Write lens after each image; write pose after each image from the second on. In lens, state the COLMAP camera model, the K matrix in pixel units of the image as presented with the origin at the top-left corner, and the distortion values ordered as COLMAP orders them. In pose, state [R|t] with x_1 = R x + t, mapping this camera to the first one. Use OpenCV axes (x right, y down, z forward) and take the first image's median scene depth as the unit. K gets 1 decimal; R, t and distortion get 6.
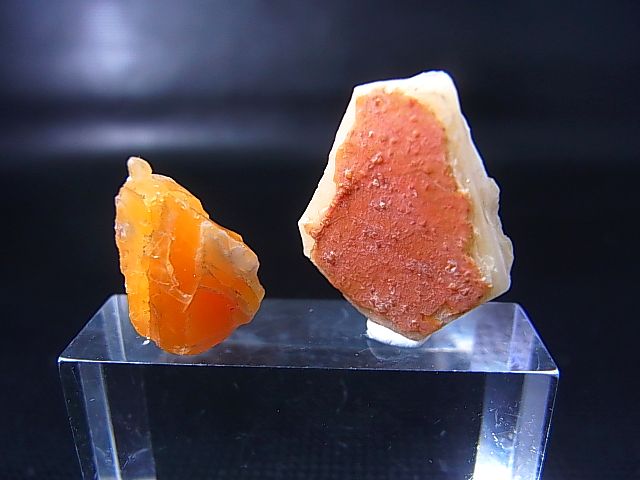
lens RADIAL K [[577.2, 0, 320.0], [0, 577.2, 240.0], [0, 0, 1]] dist [-0.143502, 0.003670]
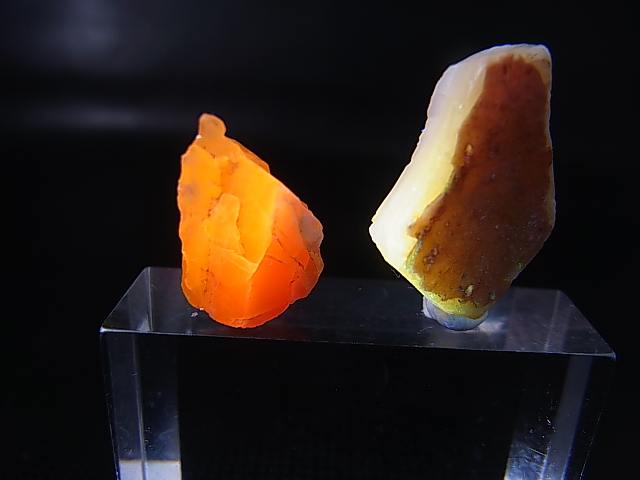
lens RADIAL K [[577.2, 0, 320.0], [0, 577.2, 240.0], [0, 0, 1]] dist [-0.143502, 0.003670]
pose [[0.996753, 0.045136, 0.066676, -0.183351], [-0.045385, 0.998967, 0.002223, 0.049761], [-0.066507, -0.005242, 0.997772, 0.039691]]
